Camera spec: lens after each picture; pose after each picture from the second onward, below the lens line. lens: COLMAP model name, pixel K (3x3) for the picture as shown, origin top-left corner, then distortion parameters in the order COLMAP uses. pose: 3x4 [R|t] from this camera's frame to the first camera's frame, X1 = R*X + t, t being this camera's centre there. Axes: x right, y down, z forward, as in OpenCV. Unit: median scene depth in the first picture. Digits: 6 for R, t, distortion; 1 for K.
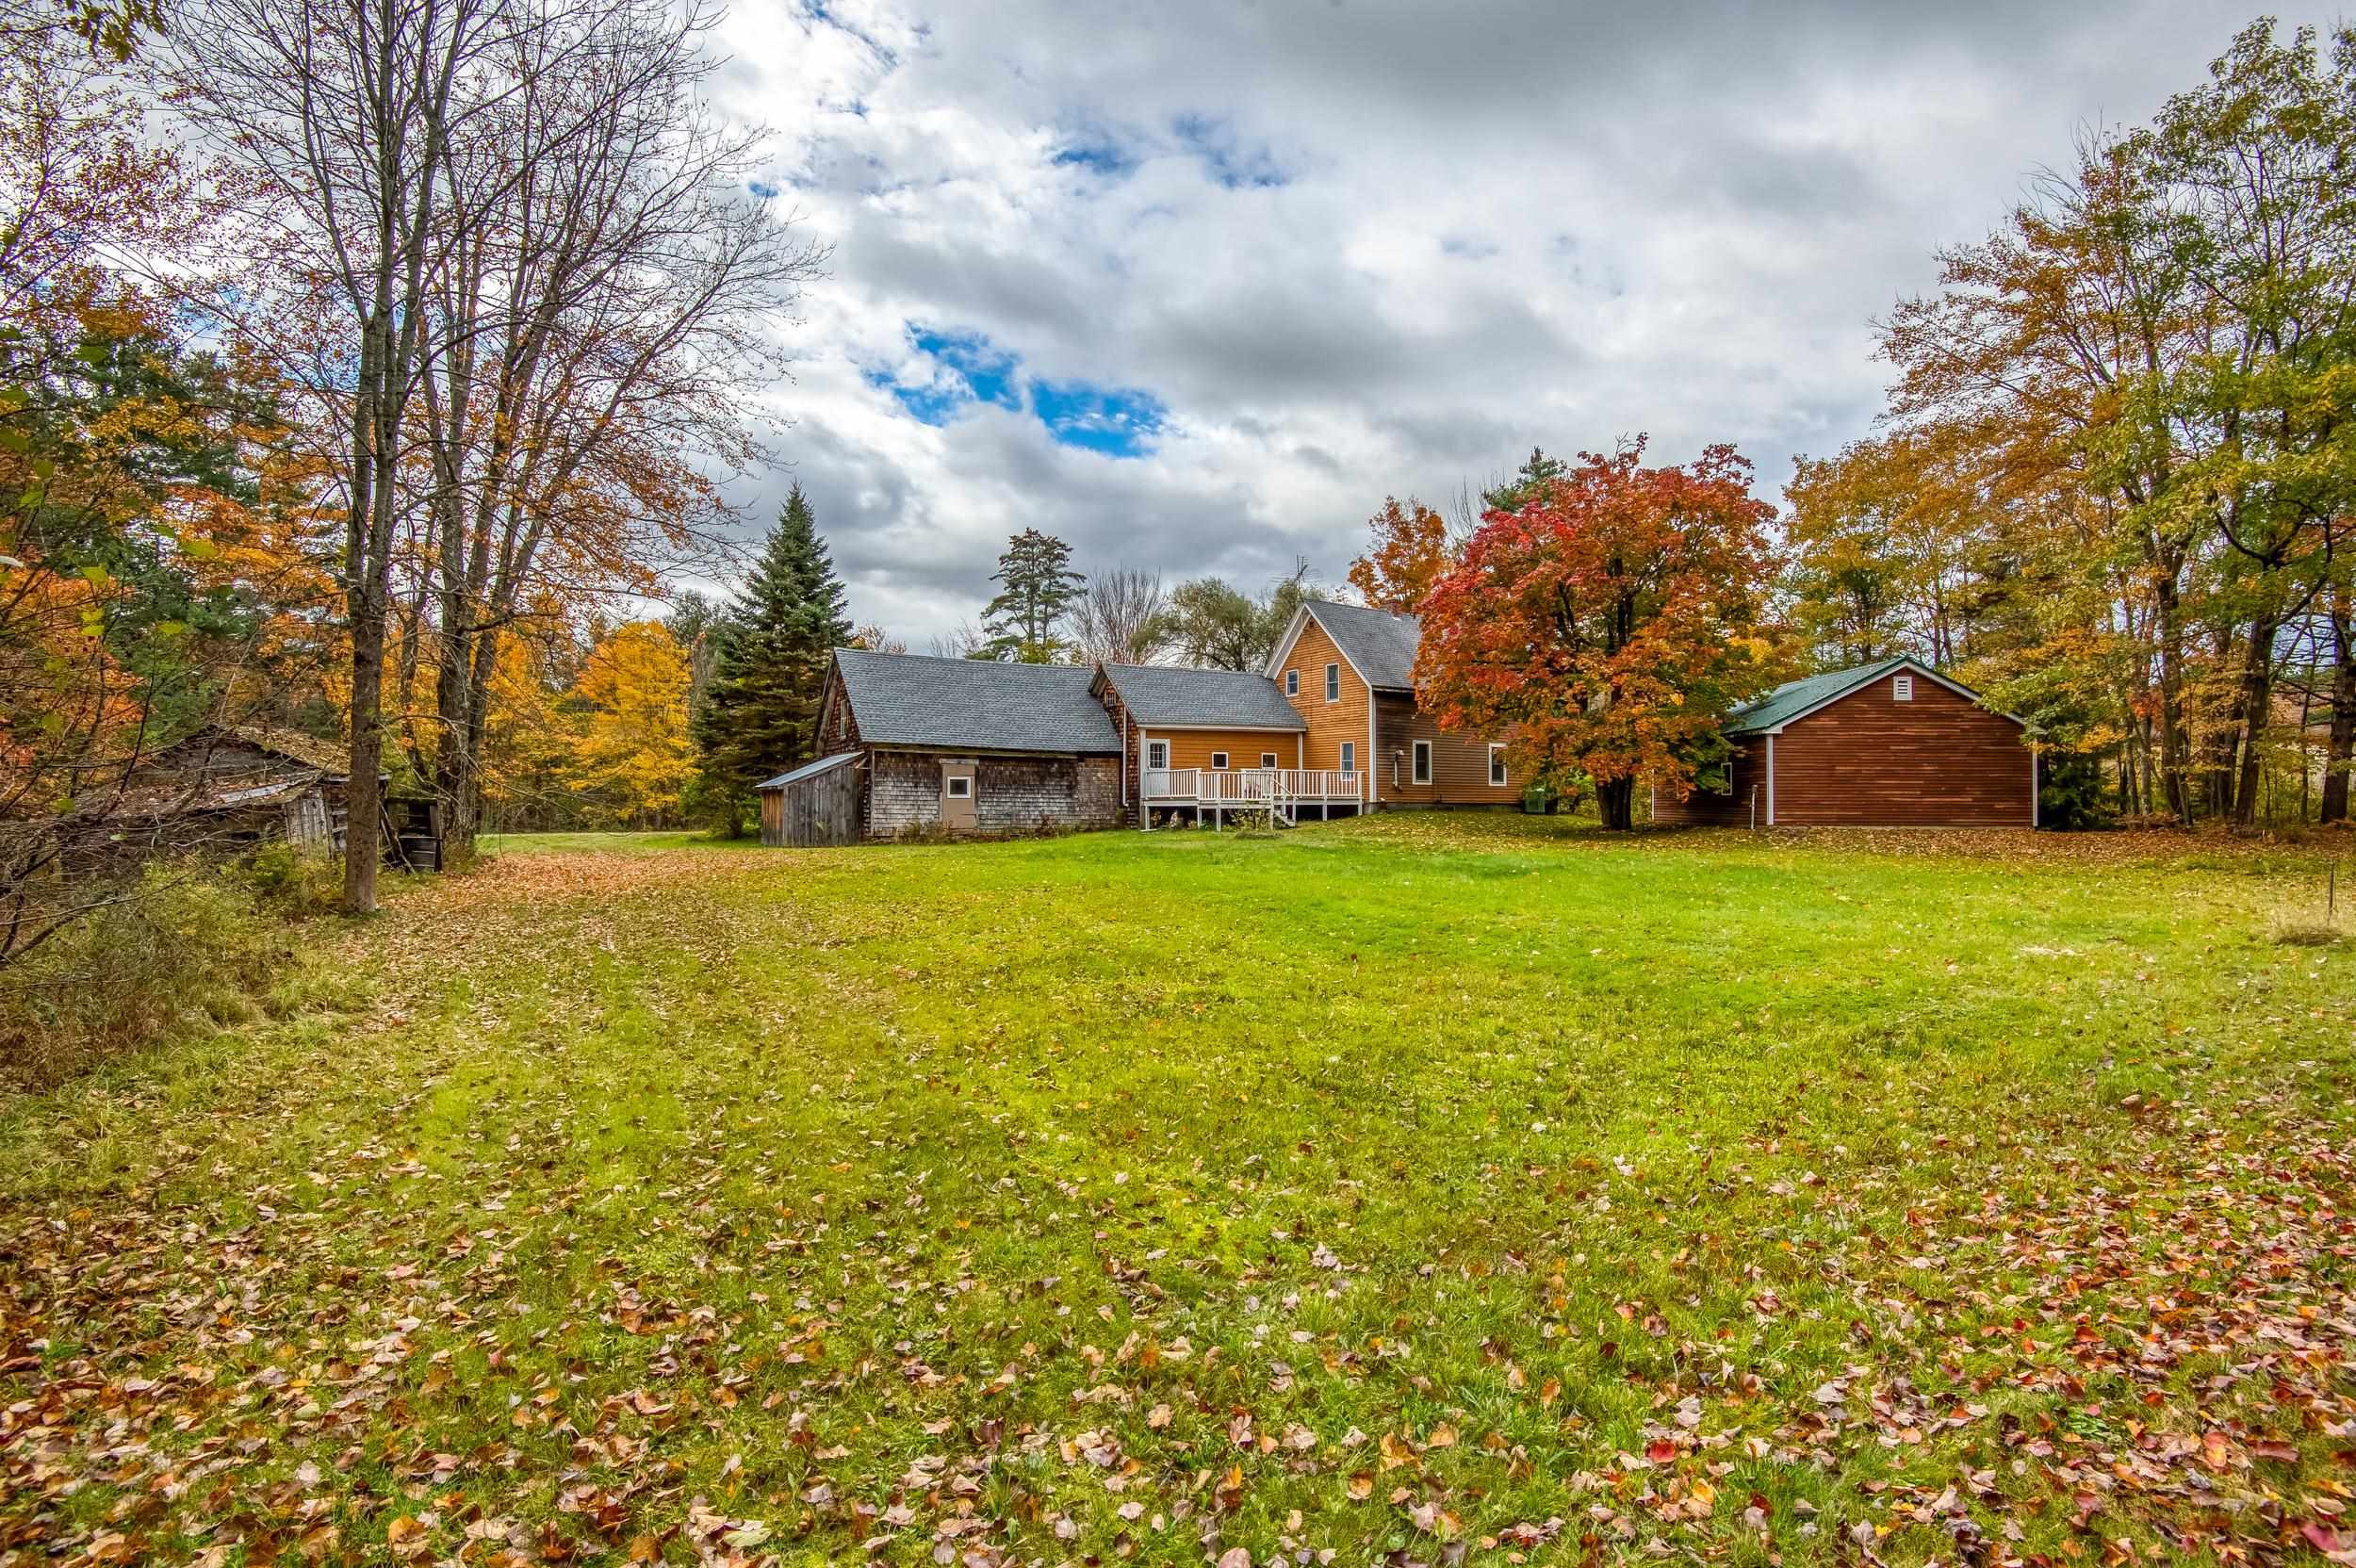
lens RADIAL K [[1169.8, 0, 1170.2], [0, 1169.8, 807.6], [0, 0, 1]] dist [-0.044111, -0.002438]
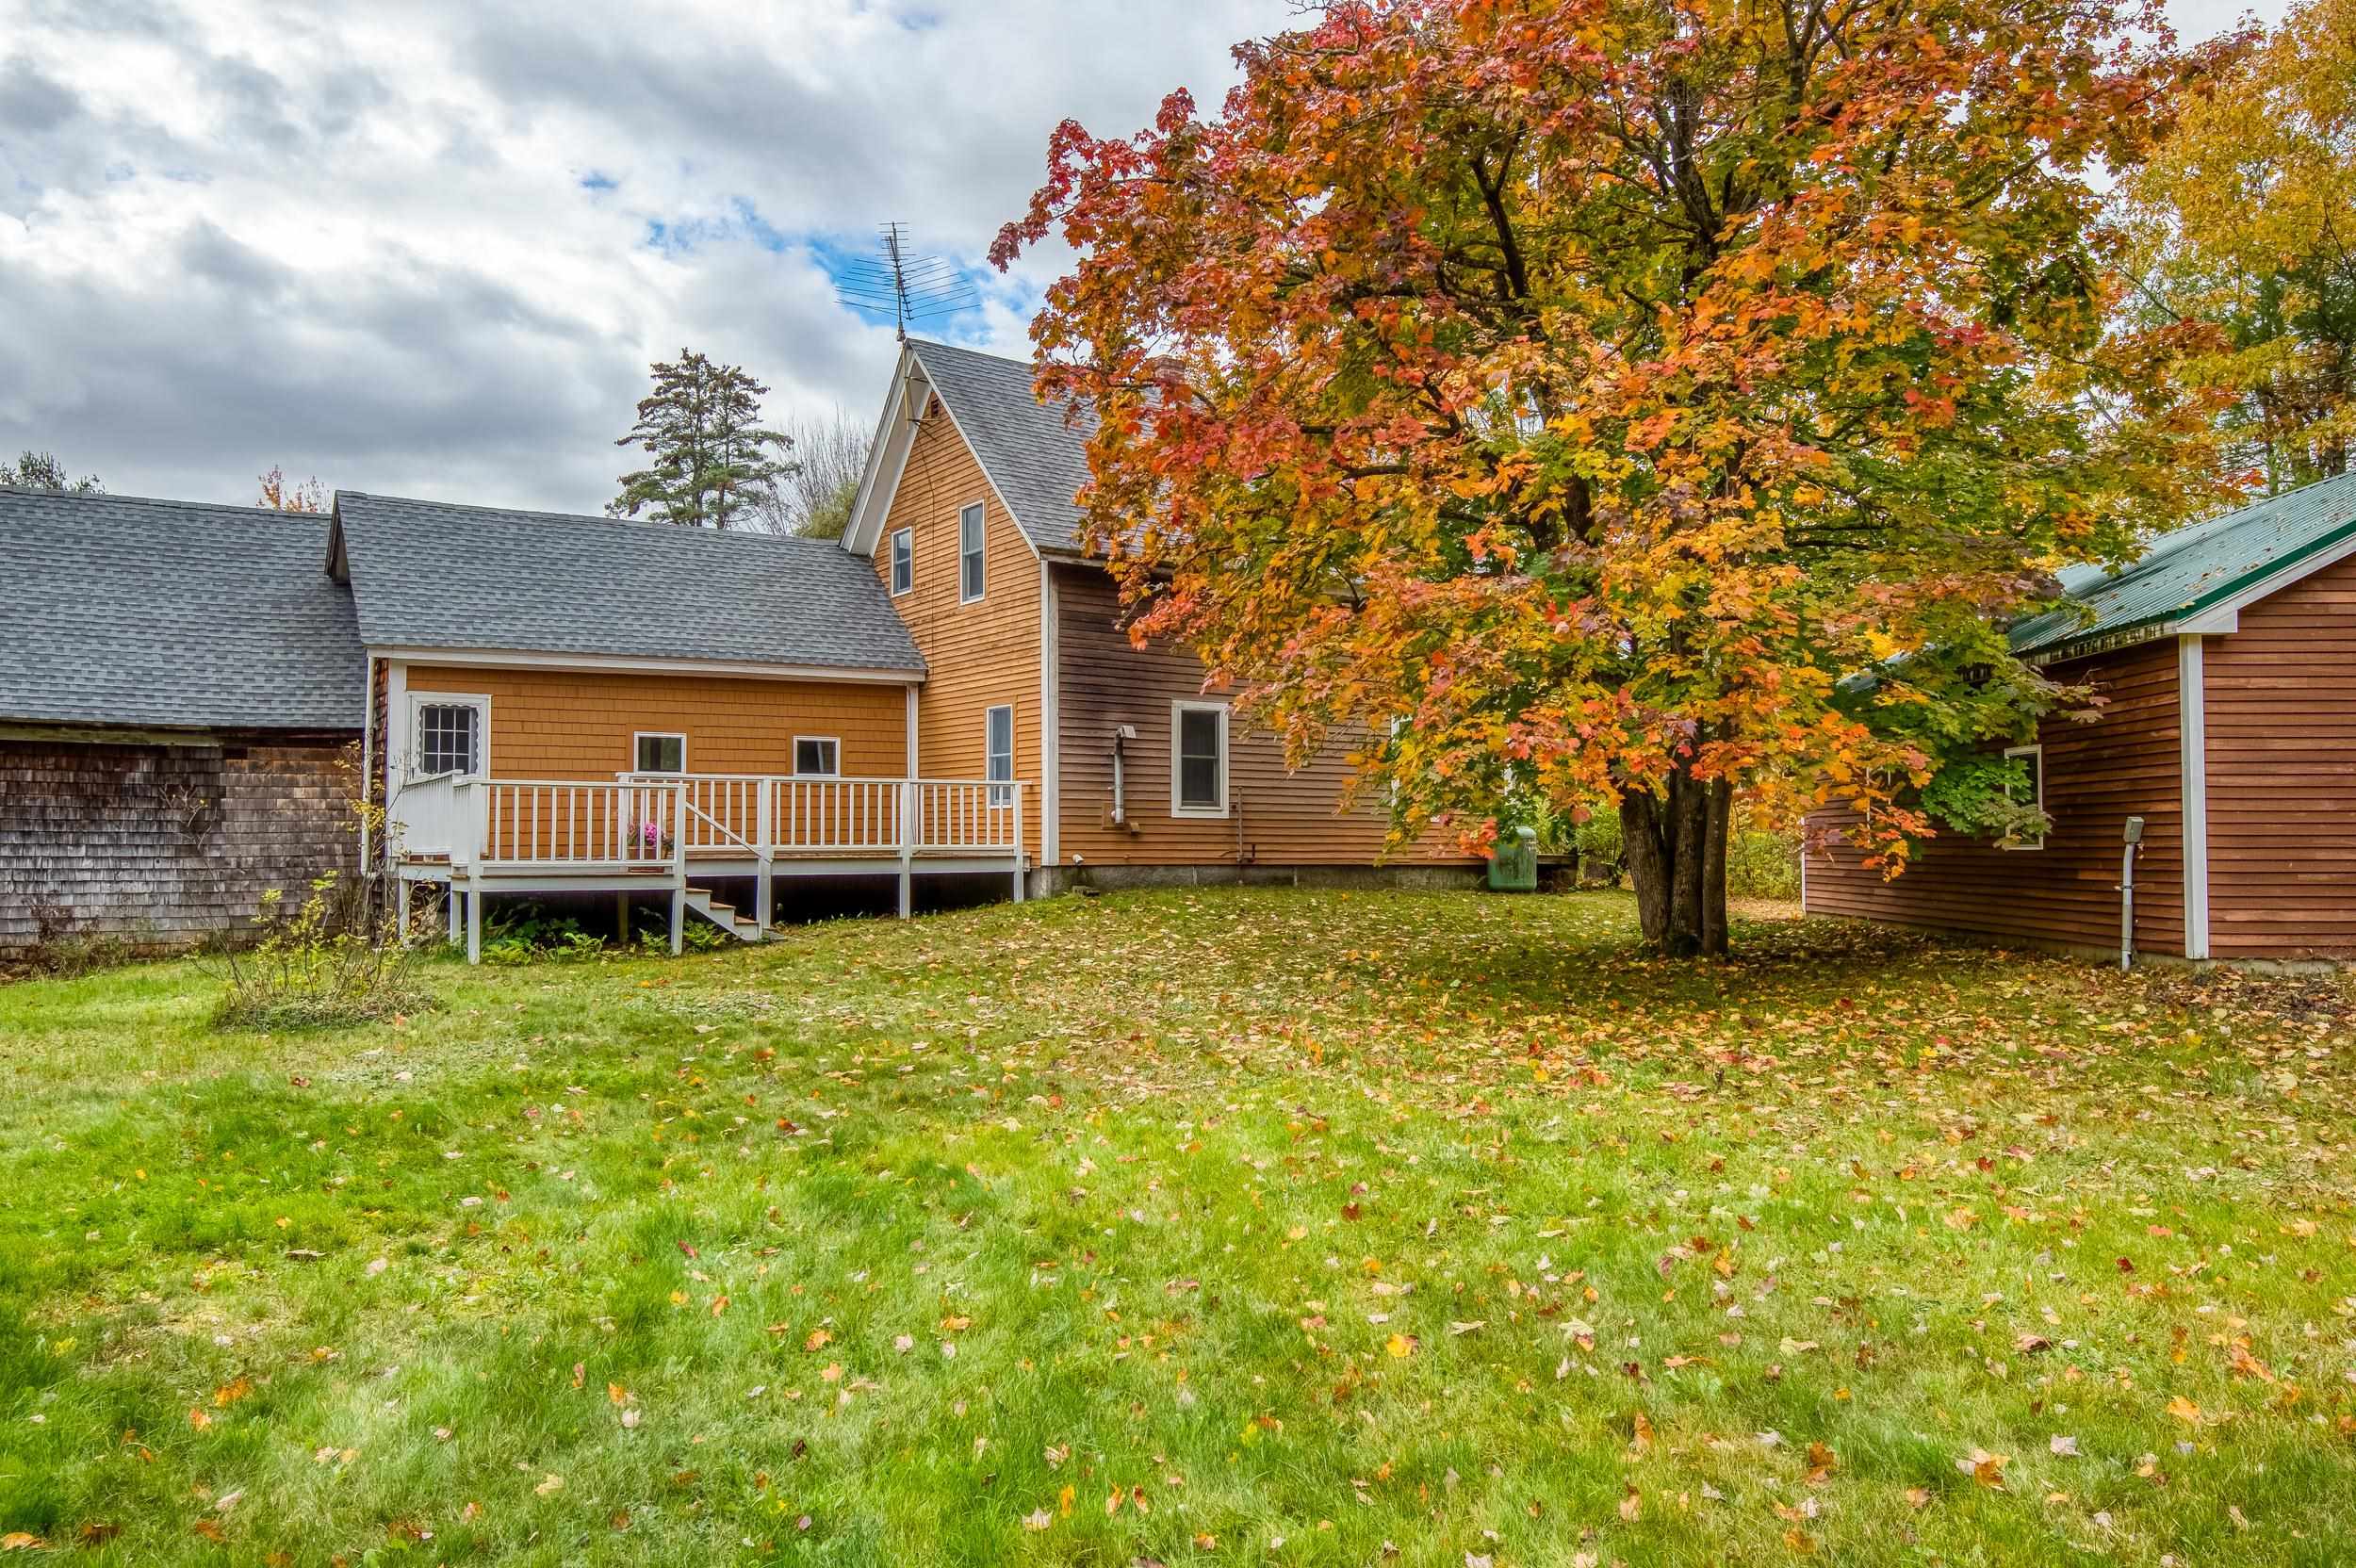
lens RADIAL K [[1707.4, 0, 1180.6], [0, 1707.4, 766.5], [0, 0, 1]] dist [-0.014065, -0.006051]
pose [[0.999692, -0.000844, 0.024785, 0.204320], [0.002077, 0.998758, -0.049771, -0.009068], [-0.024712, 0.049808, 0.998453, 0.464072]]
